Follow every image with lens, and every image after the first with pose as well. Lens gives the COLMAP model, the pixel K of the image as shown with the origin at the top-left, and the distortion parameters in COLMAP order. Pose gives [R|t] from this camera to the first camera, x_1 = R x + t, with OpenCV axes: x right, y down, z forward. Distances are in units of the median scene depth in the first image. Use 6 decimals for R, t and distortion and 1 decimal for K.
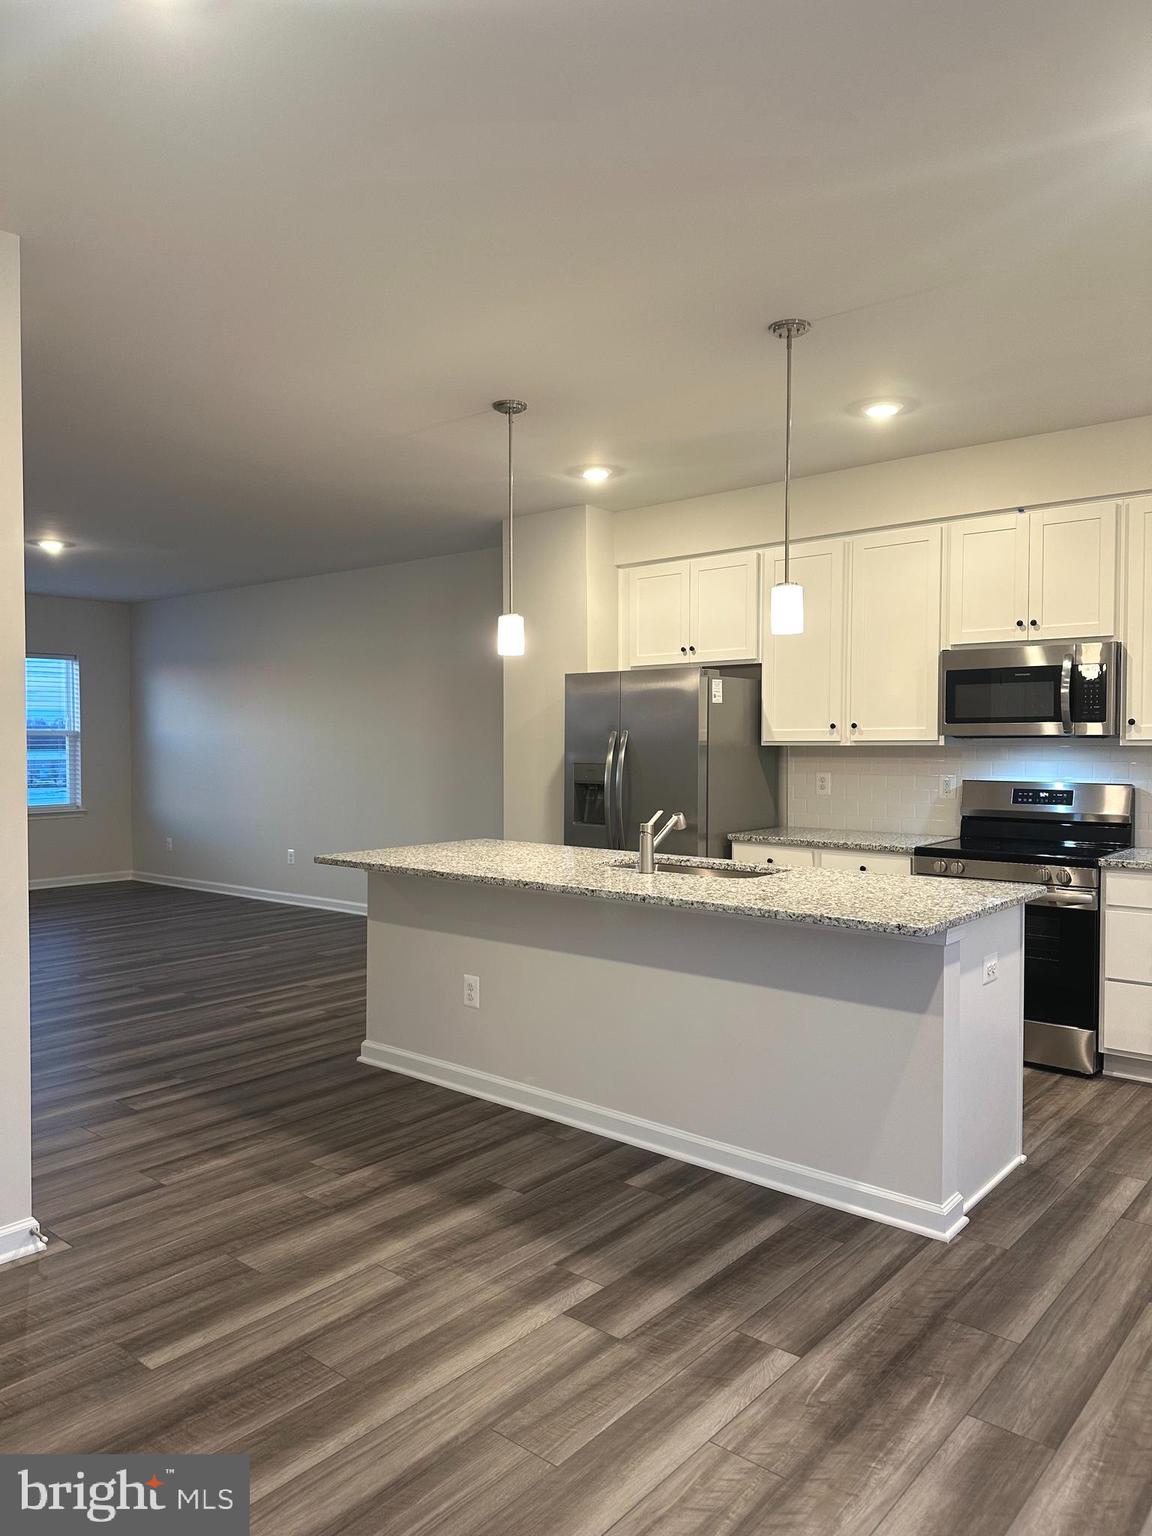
lens RADIAL K [[1081.0, 0, 545.7], [0, 1081.0, 752.0], [0, 0, 1]] dist [0.070612, -0.083598]
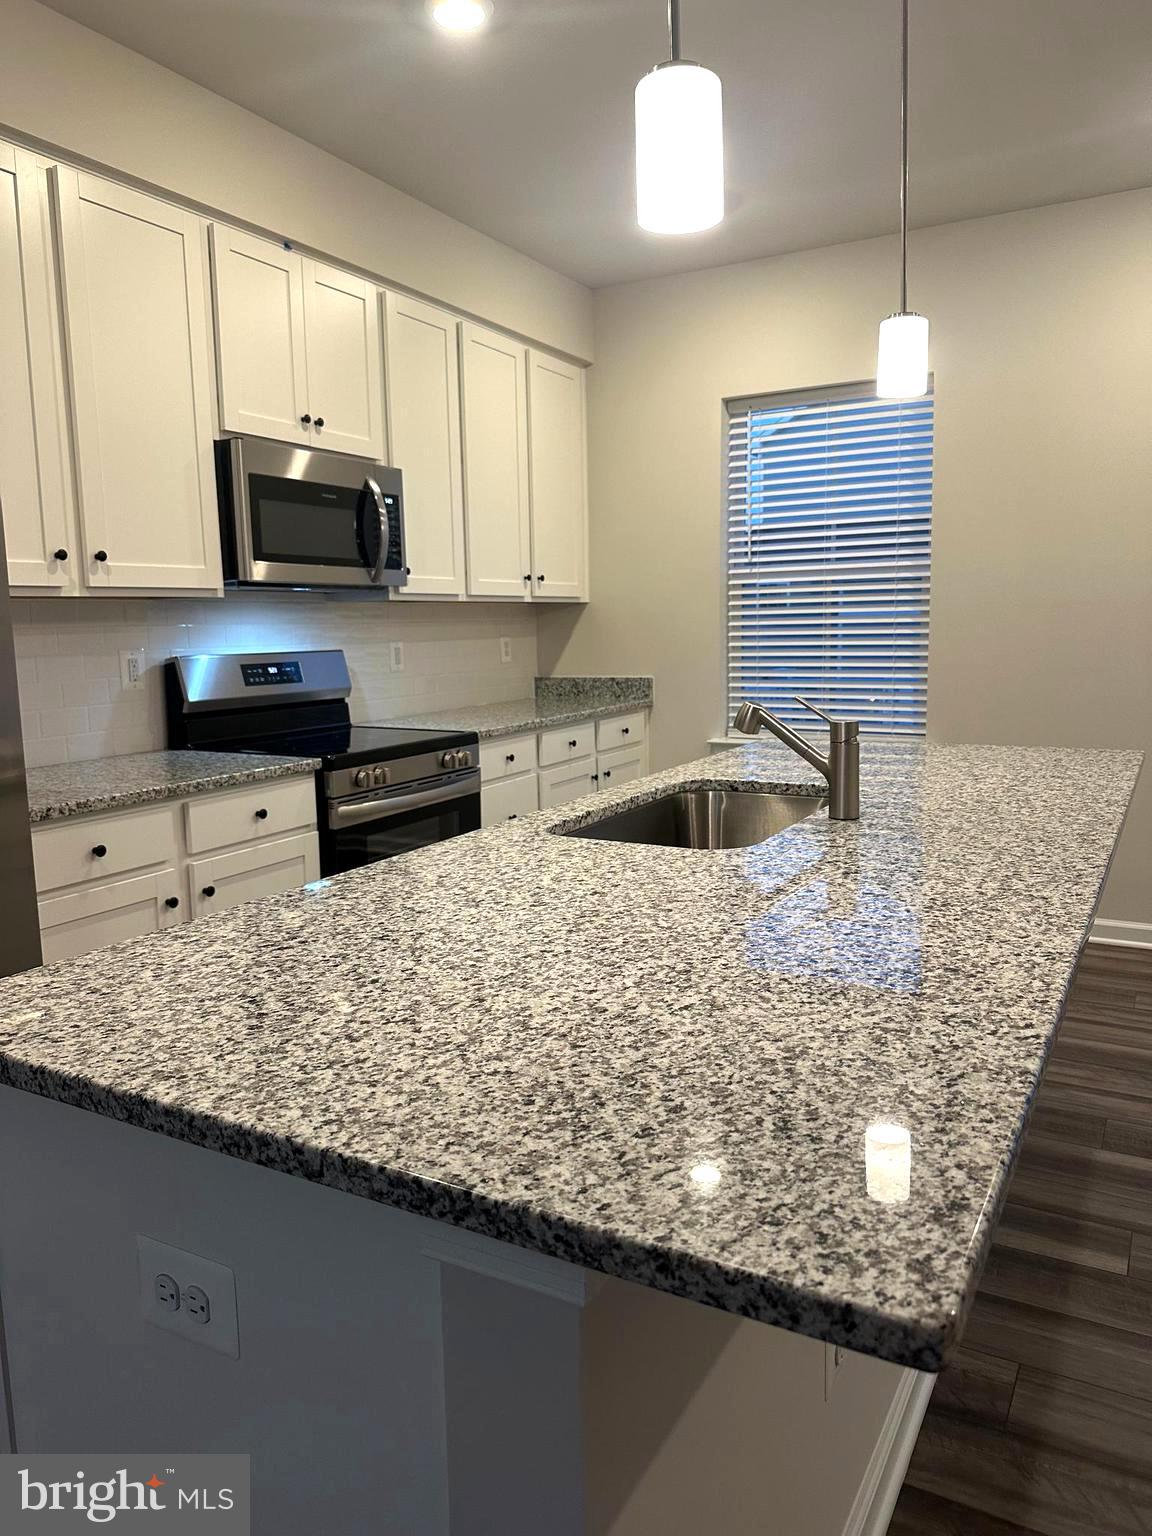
lens RADIAL K [[1081.0, 0, 568.1], [0, 1081.0, 769.8], [0, 0, 1]] dist [0.070612, -0.083598]
pose [[-0.214654, -0.126972, 0.968402, -0.400594], [0.030858, 0.990137, 0.136662, 0.017122], [-0.976203, 0.059217, -0.208619, 1.340991]]
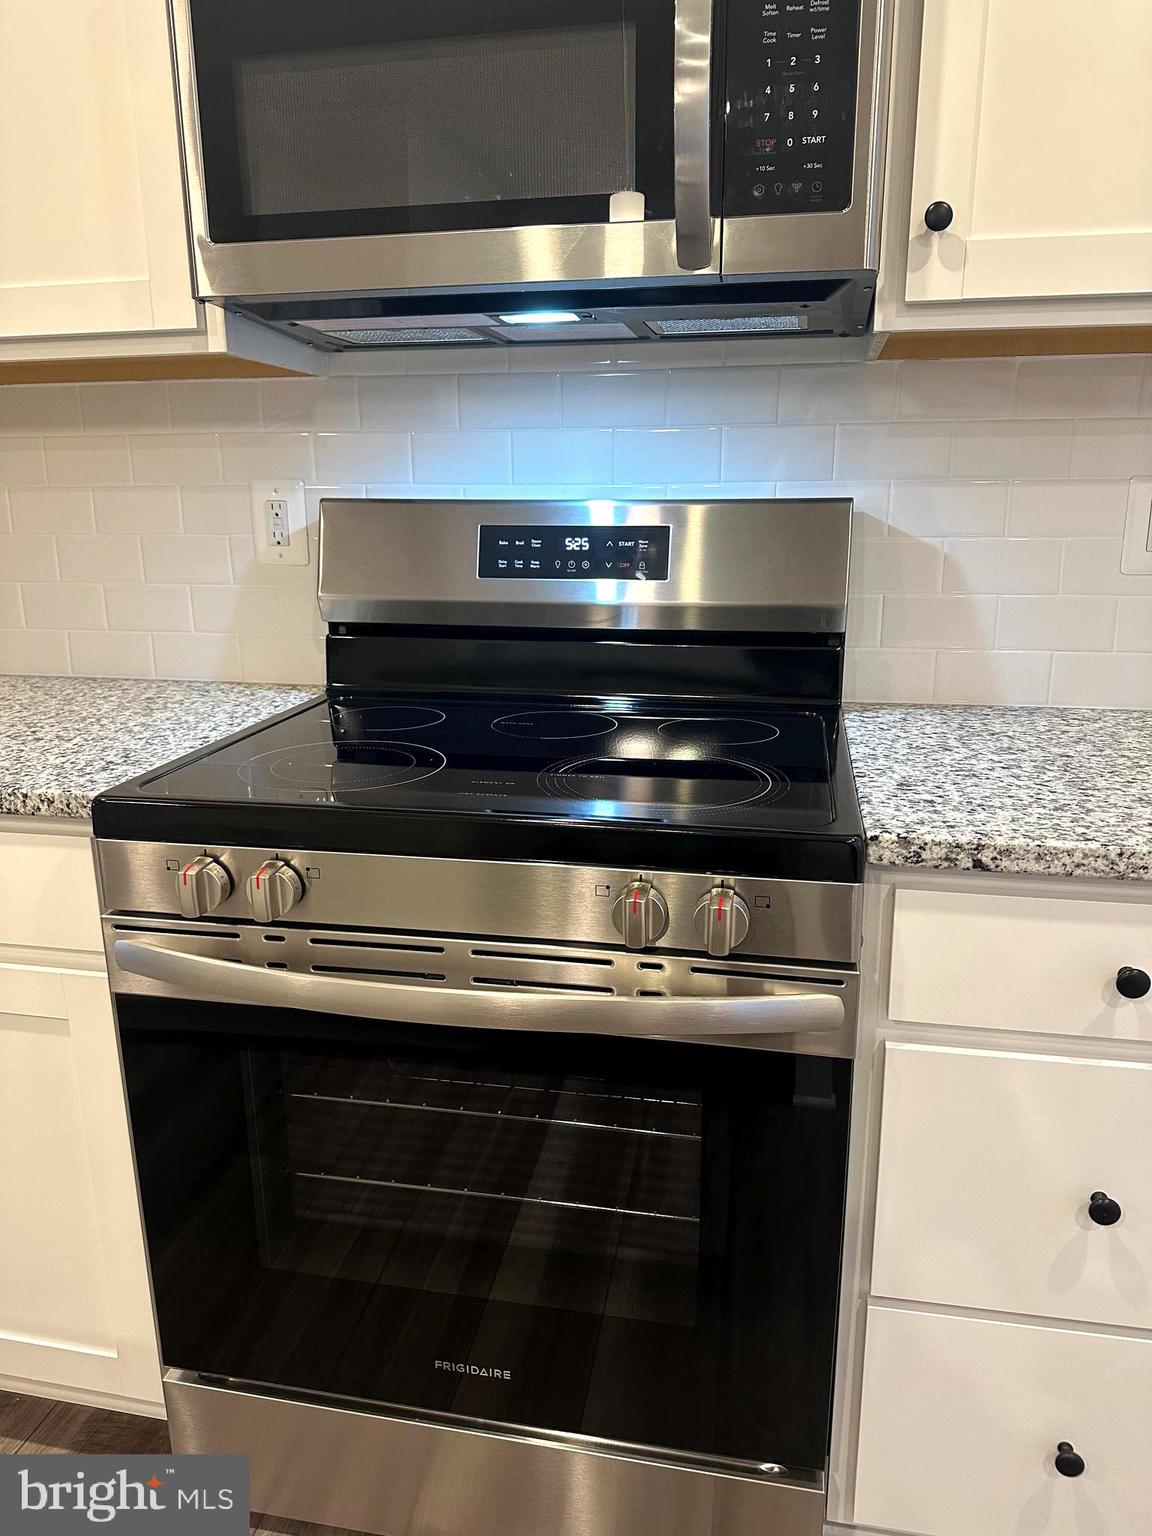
lens RADIAL K [[1081.0, 0, 603.2], [0, 1081.0, 771.0], [0, 0, 1]] dist [0.070612, -0.083598]
pose [[0.857236, -0.125507, 0.499394, 0.428248], [0.005781, 0.972126, 0.234388, 0.041930], [-0.514891, -0.198039, 0.834067, 1.028792]]
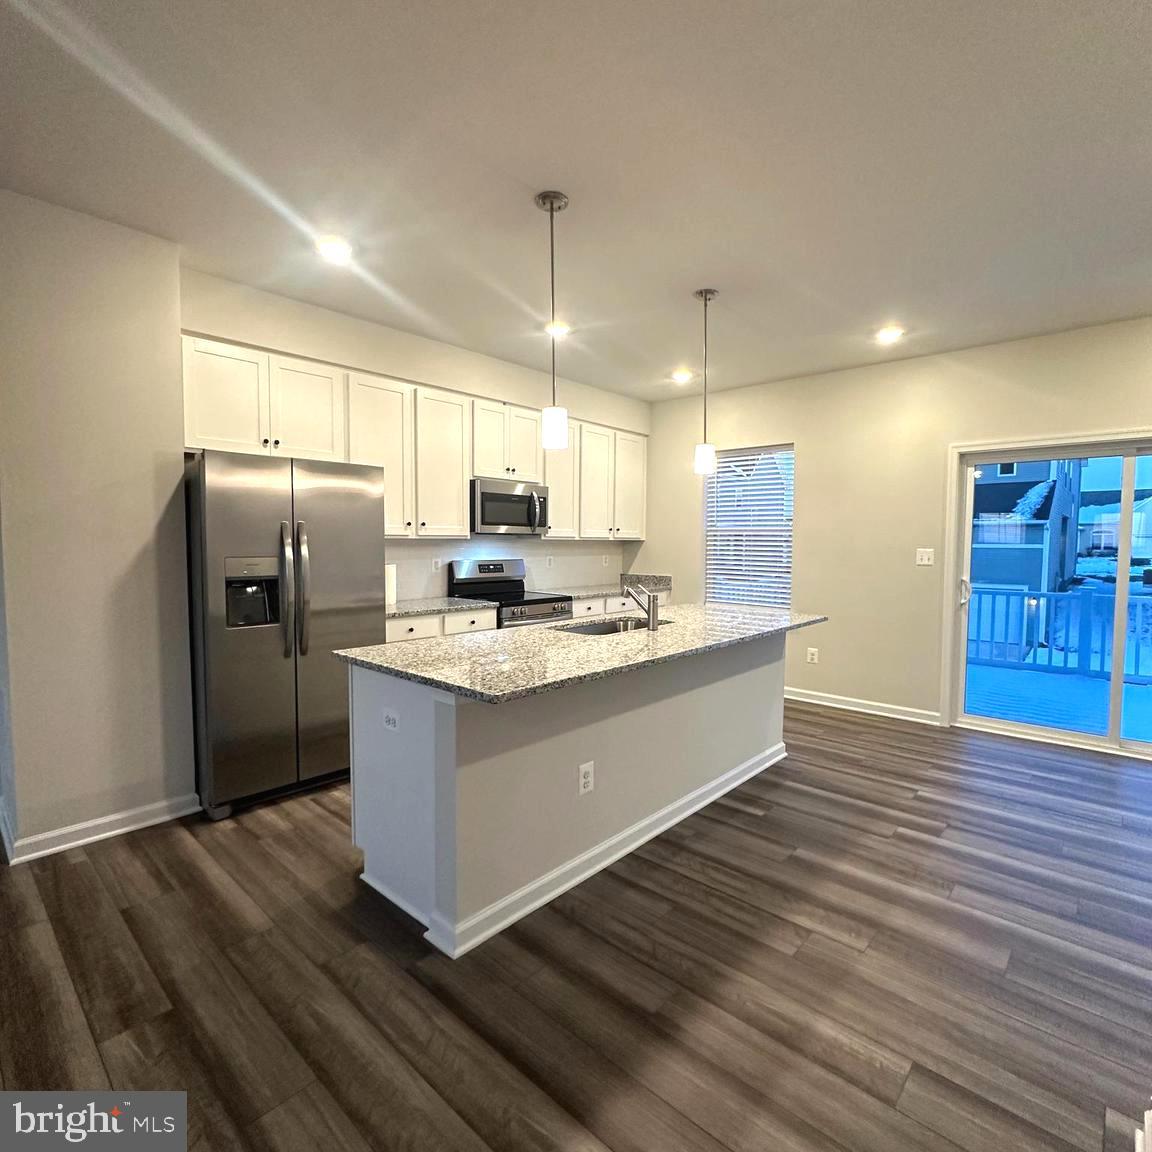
lens RADIAL K [[618.4, 0, 579.9], [0, 618.4, 572.5], [0, 0, 1]] dist [-0.007571, 0.005478]
pose [[0.003621, -0.048740, 0.998805, -0.758725], [0.002868, 0.998808, 0.048730, -0.000580], [-0.999989, 0.002689, 0.003757, 1.188027]]
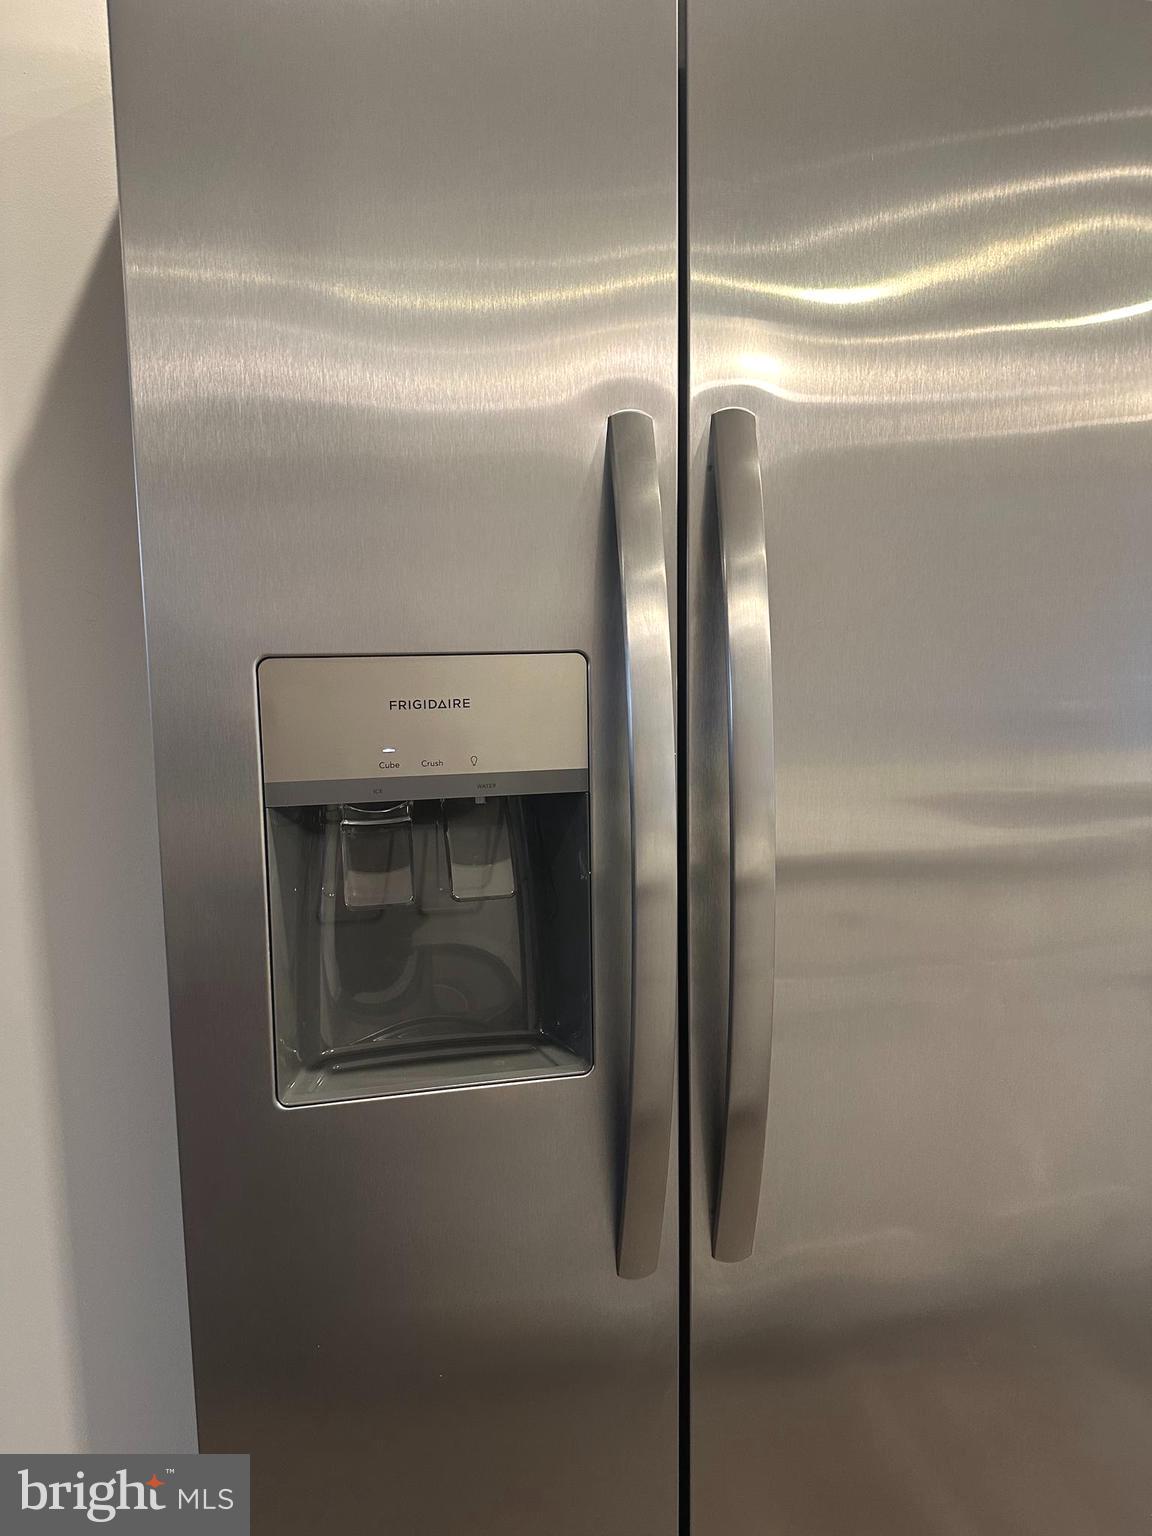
lens RADIAL K [[1081.0, 0, 572.1], [0, 1081.0, 771.3], [0, 0, 1]] dist [0.070612, -0.083598]
pose [[0.550568, -0.088035, 0.830135, -0.081145], [0.014307, 0.995273, 0.096059, 0.021563], [-0.834668, -0.041010, 0.549225, 1.492357]]
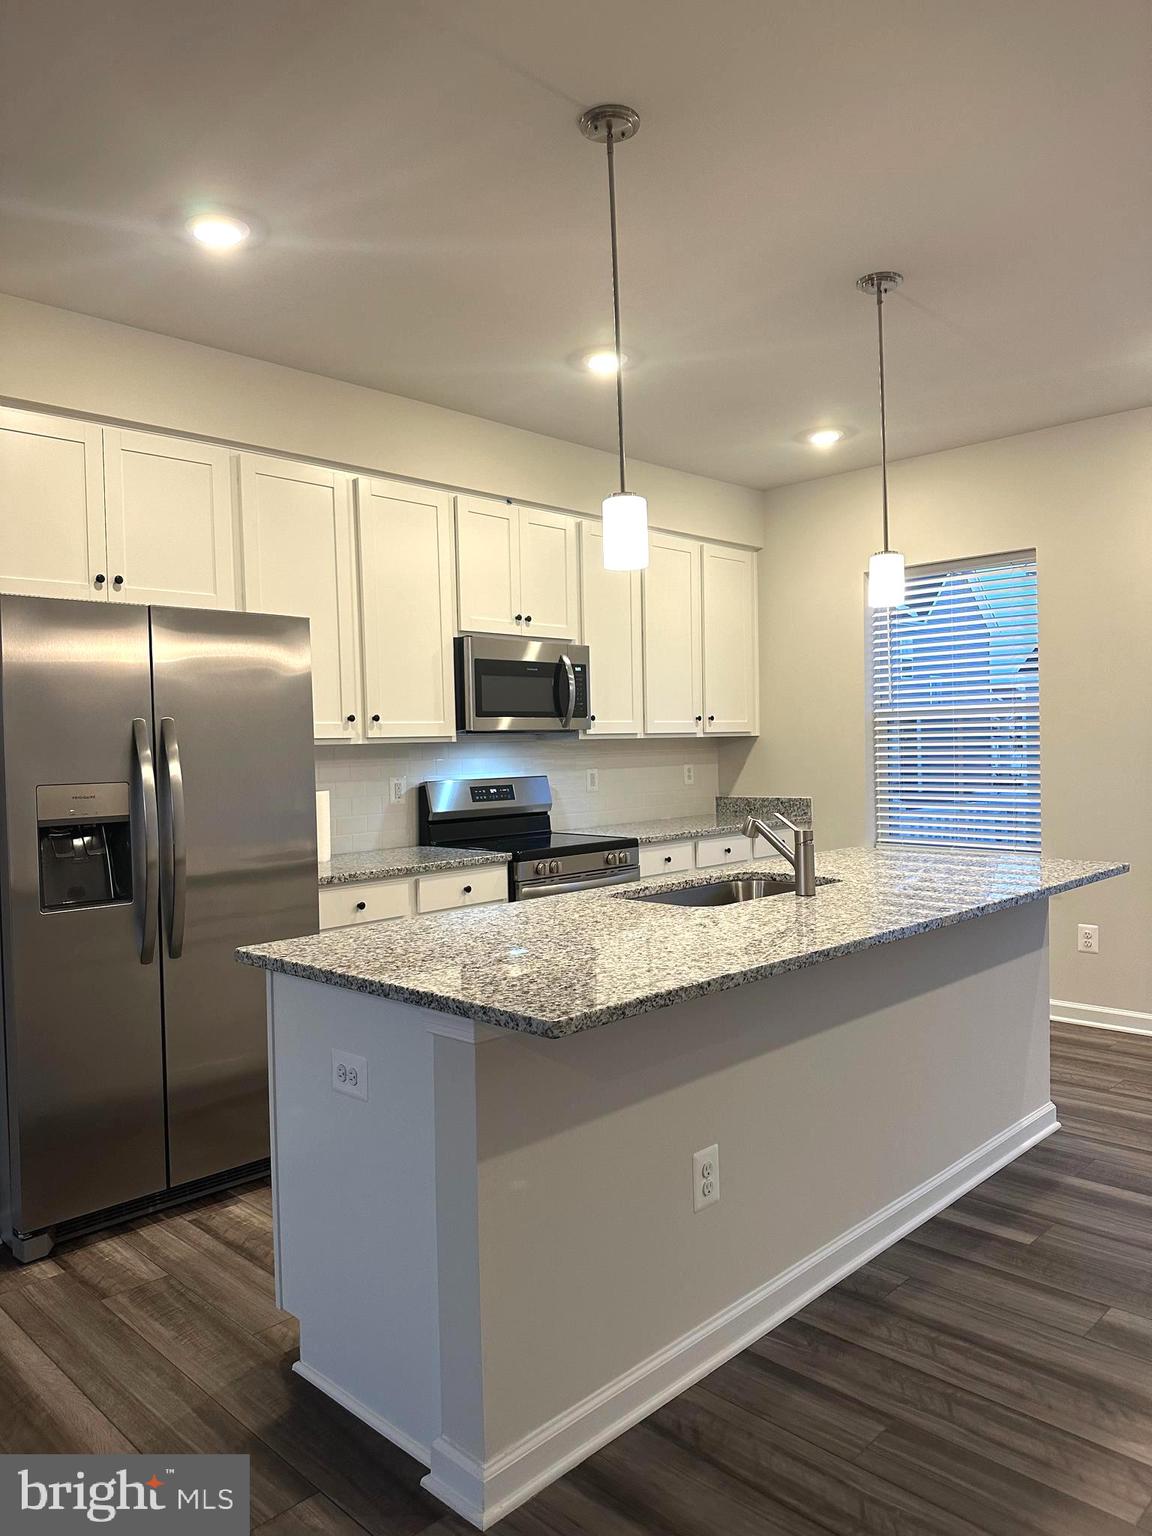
lens RADIAL K [[1081.0, 0, 568.2], [0, 1081.0, 765.2], [0, 0, 1]] dist [0.070612, -0.083598]
pose [[0.051541, -0.017357, 0.998520, -0.733866], [0.033646, 0.999312, 0.015634, 0.003531], [-0.998104, 0.032791, 0.052089, 1.224346]]
